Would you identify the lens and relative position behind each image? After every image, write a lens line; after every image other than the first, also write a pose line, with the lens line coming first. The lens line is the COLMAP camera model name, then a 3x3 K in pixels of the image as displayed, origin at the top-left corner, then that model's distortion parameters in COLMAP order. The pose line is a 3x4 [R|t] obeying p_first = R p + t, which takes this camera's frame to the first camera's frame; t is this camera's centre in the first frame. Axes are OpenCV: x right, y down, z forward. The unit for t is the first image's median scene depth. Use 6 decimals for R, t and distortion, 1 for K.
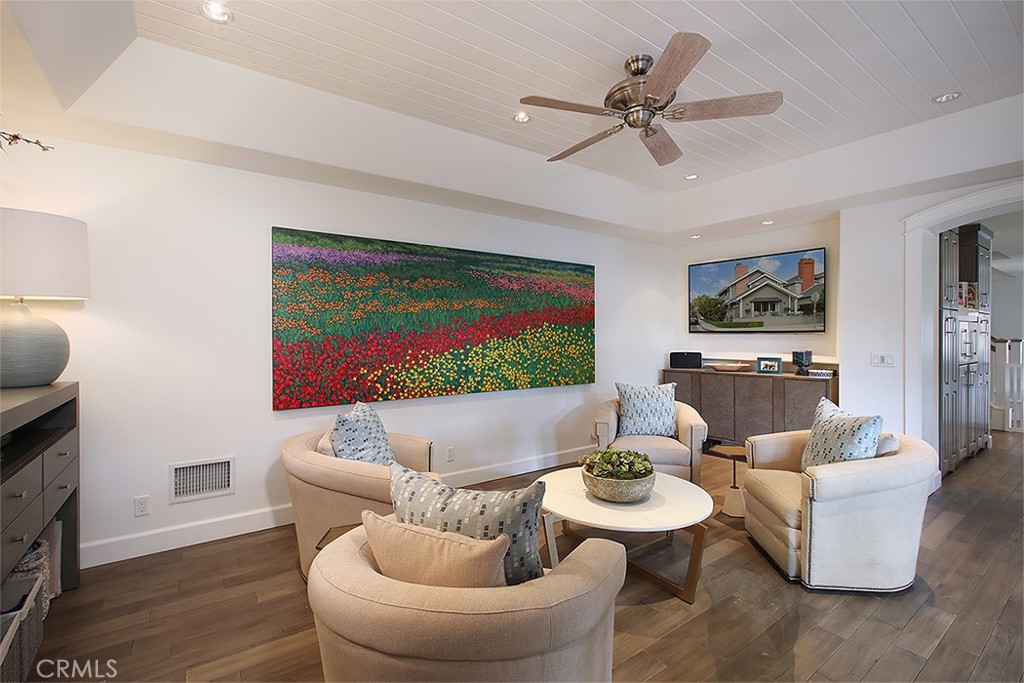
lens RADIAL K [[456.6, 0, 514.2], [0, 456.6, 337.0], [0, 0, 1]] dist [-0.004107, 0.000457]
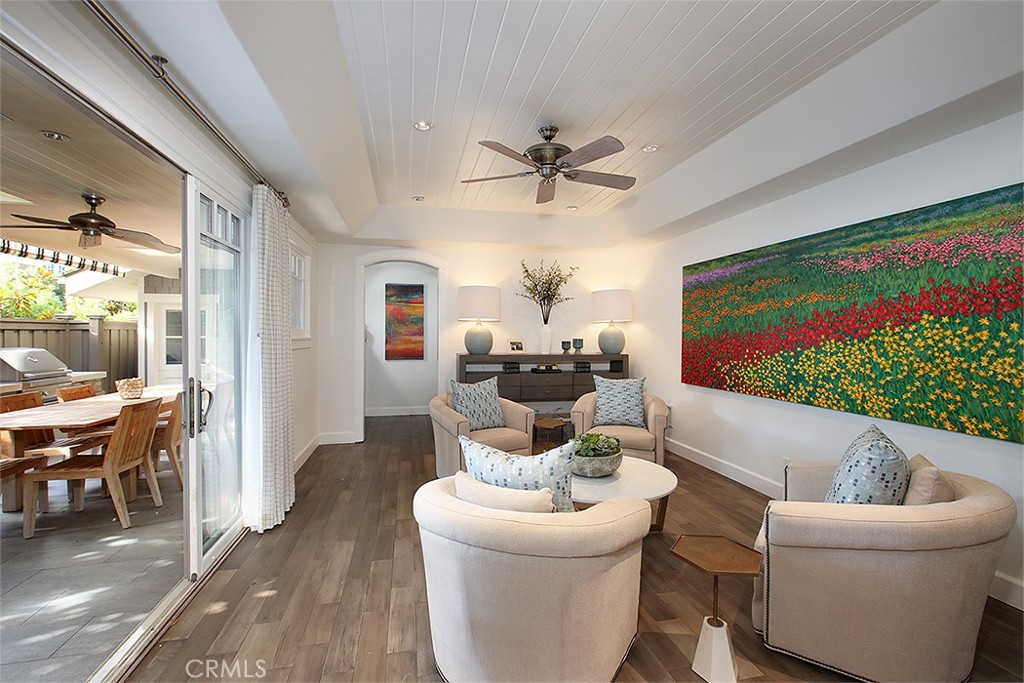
lens RADIAL K [[456.6, 0, 516.2], [0, 456.6, 338.8], [0, 0, 1]] dist [-0.004107, 0.000457]
pose [[-0.377938, 0.006663, -0.925807, 0.869949], [-0.009186, 0.999898, 0.010947, -0.002847], [0.925785, 0.012642, -0.377839, 0.799758]]
